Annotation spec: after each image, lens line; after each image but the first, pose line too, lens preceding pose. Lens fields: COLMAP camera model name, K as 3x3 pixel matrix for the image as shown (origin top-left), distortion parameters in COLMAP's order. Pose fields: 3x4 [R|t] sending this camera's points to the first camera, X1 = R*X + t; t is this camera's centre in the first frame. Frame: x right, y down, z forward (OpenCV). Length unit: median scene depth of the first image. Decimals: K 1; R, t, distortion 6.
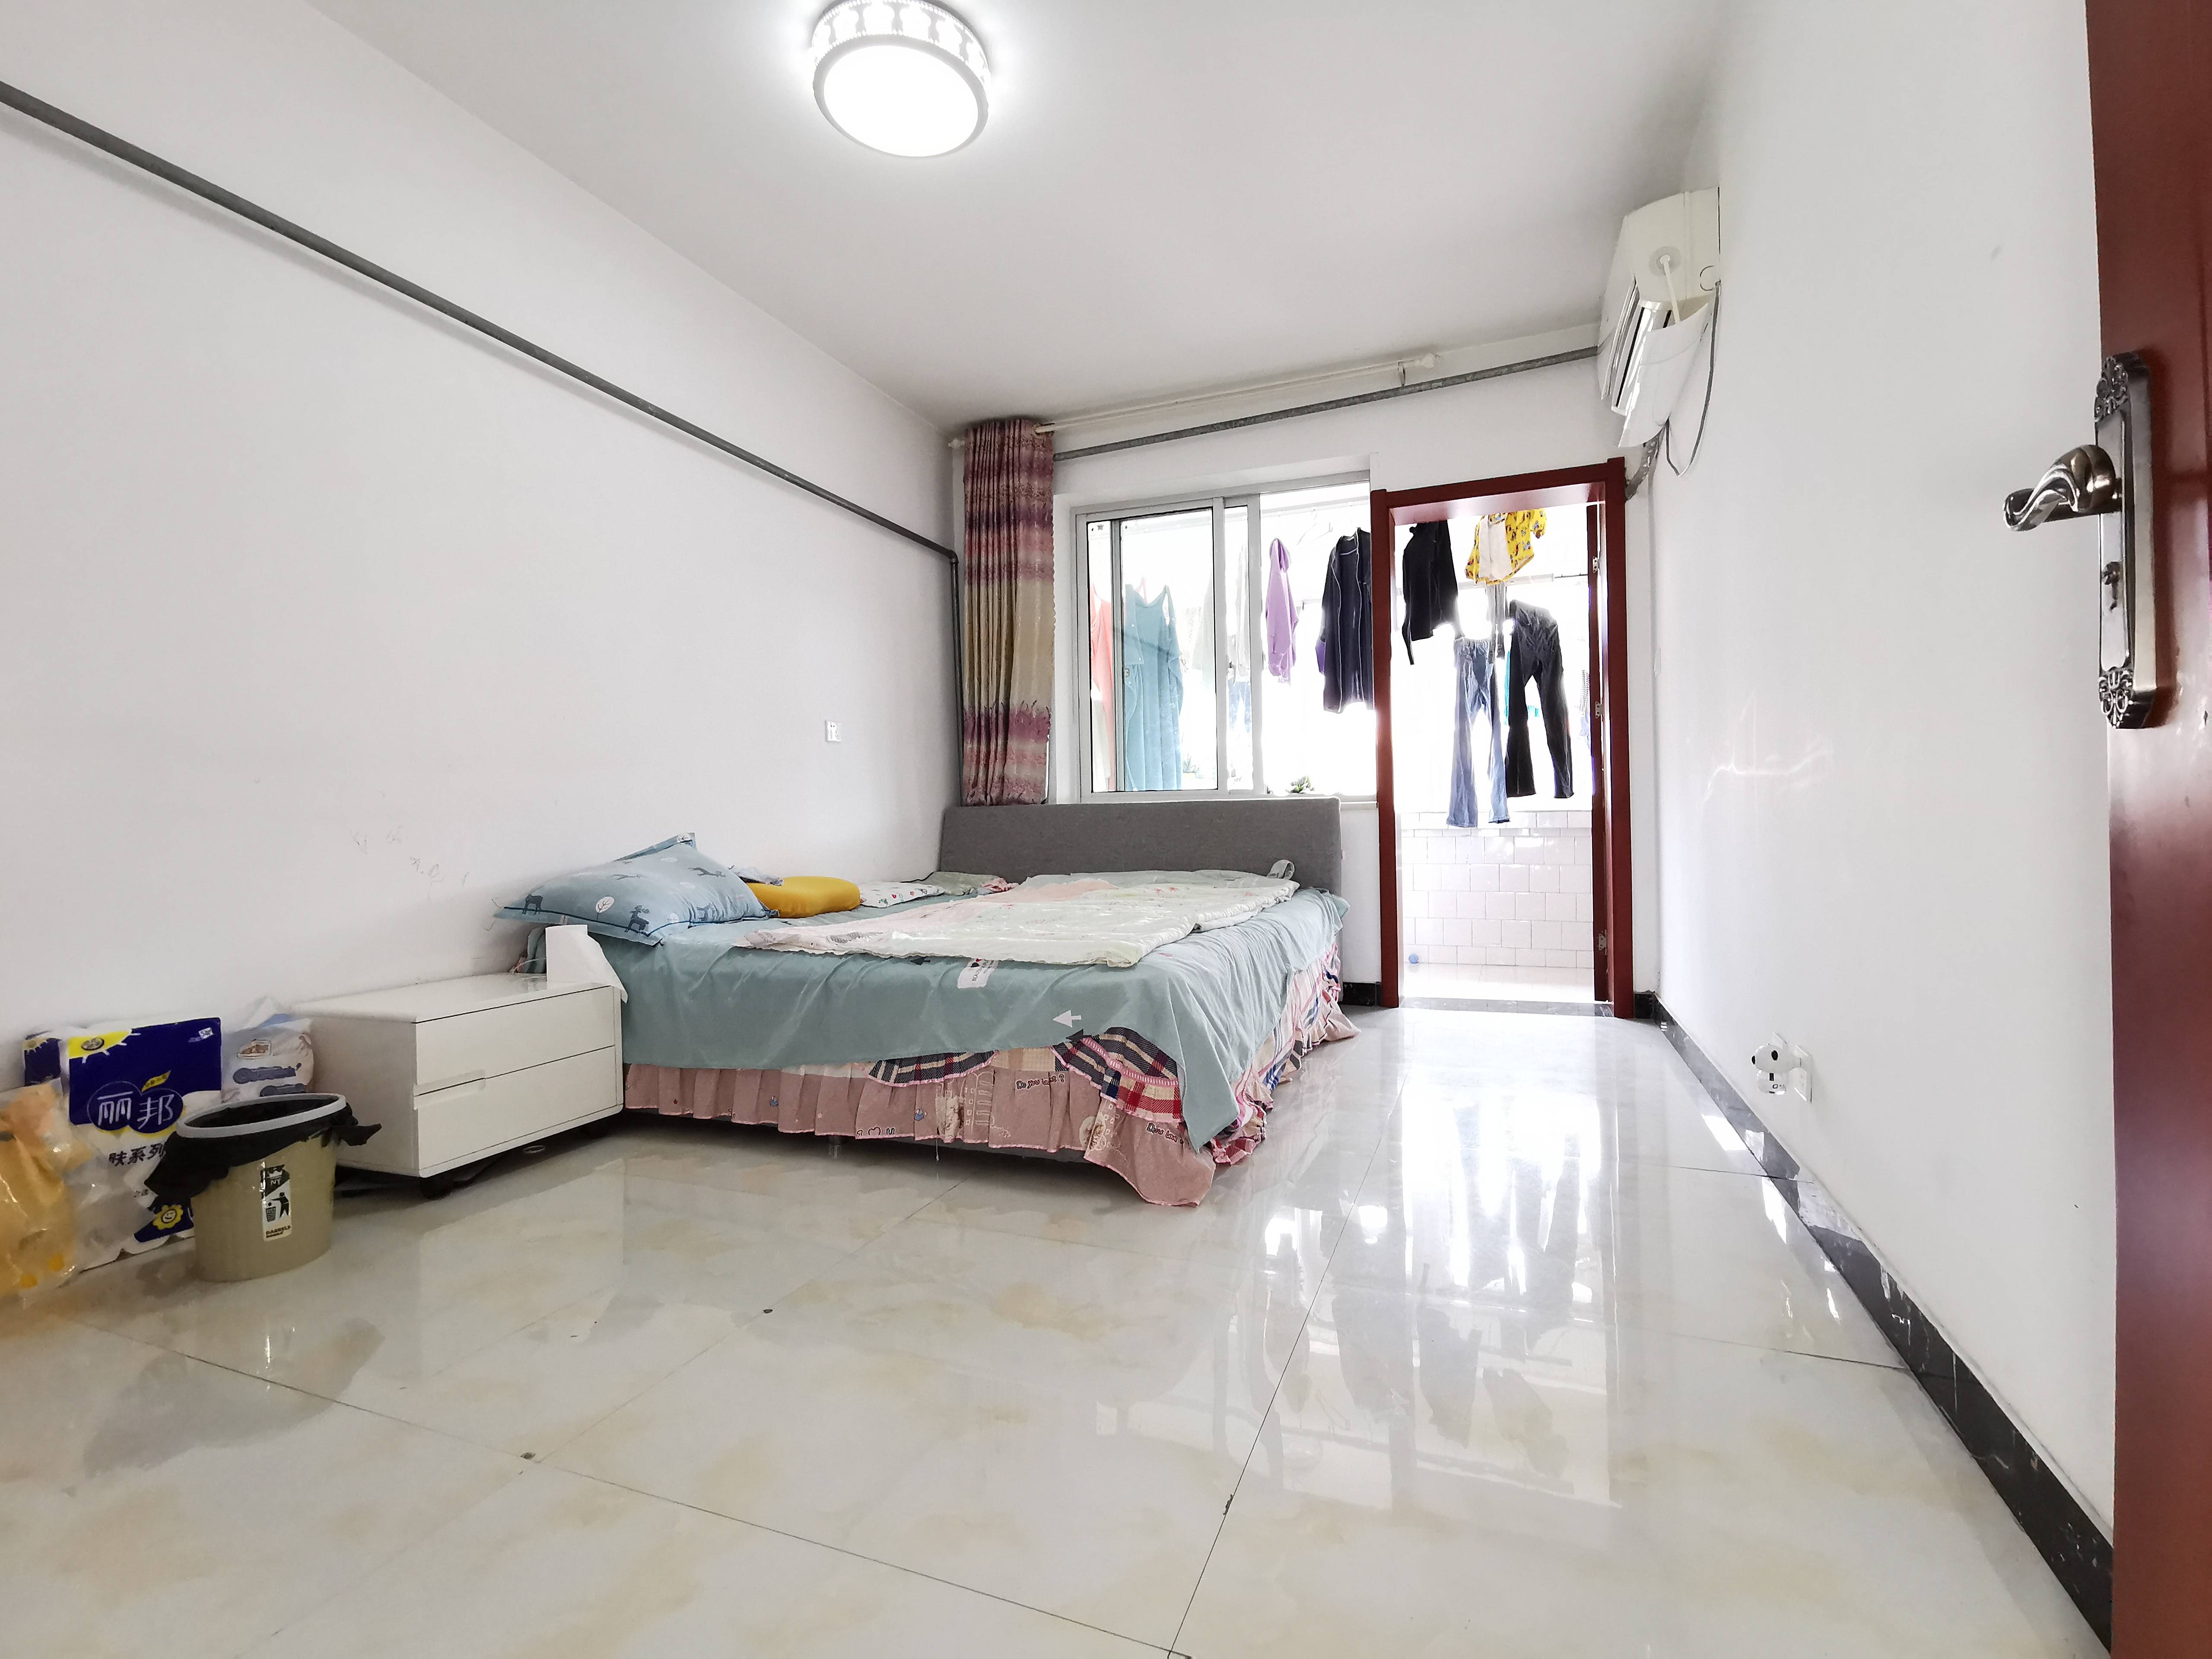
lens RADIAL K [[1022.5, 0, 1107.8], [0, 1022.5, 826.5], [0, 0, 1]] dist [0.006936, 0.003095]
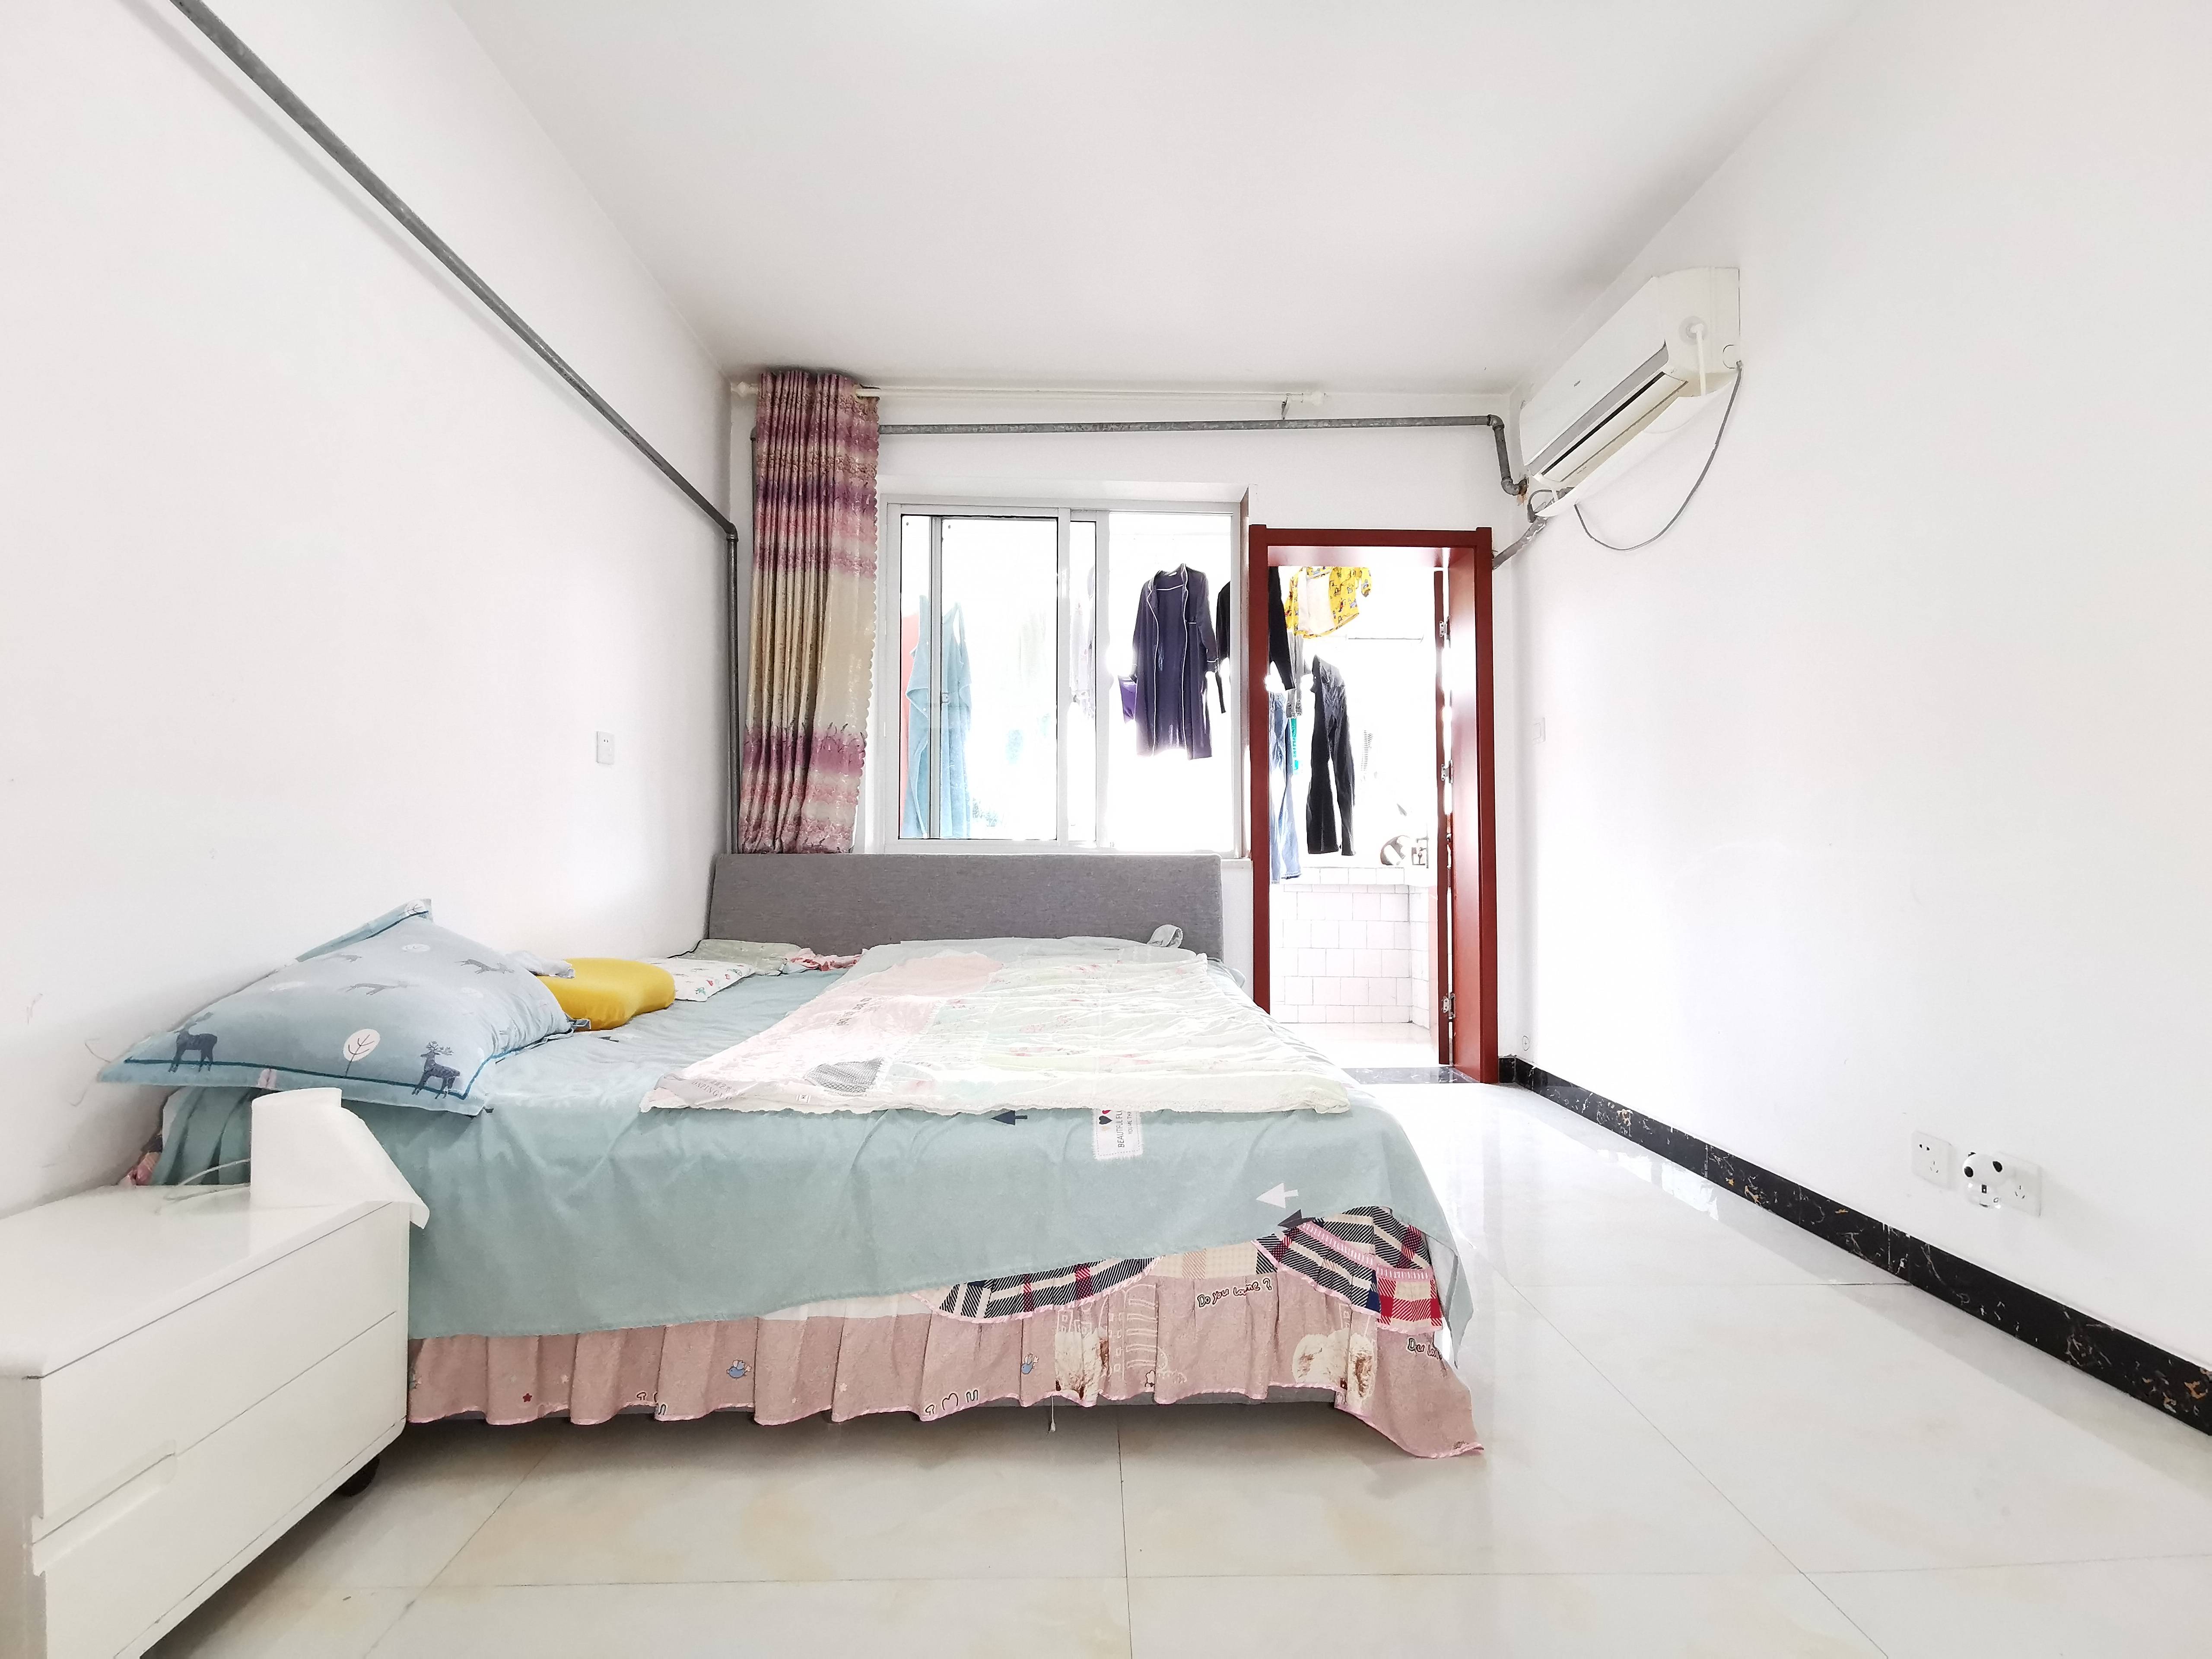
lens RADIAL K [[1022.5, 0, 1104.9], [0, 1022.5, 825.6], [0, 0, 1]] dist [0.006936, 0.003095]
pose [[0.918487, 0.029733, 0.394331, -0.299184], [-0.015793, 0.999132, -0.038551, -0.023802], [-0.395135, 0.029181, 0.918159, 0.281877]]
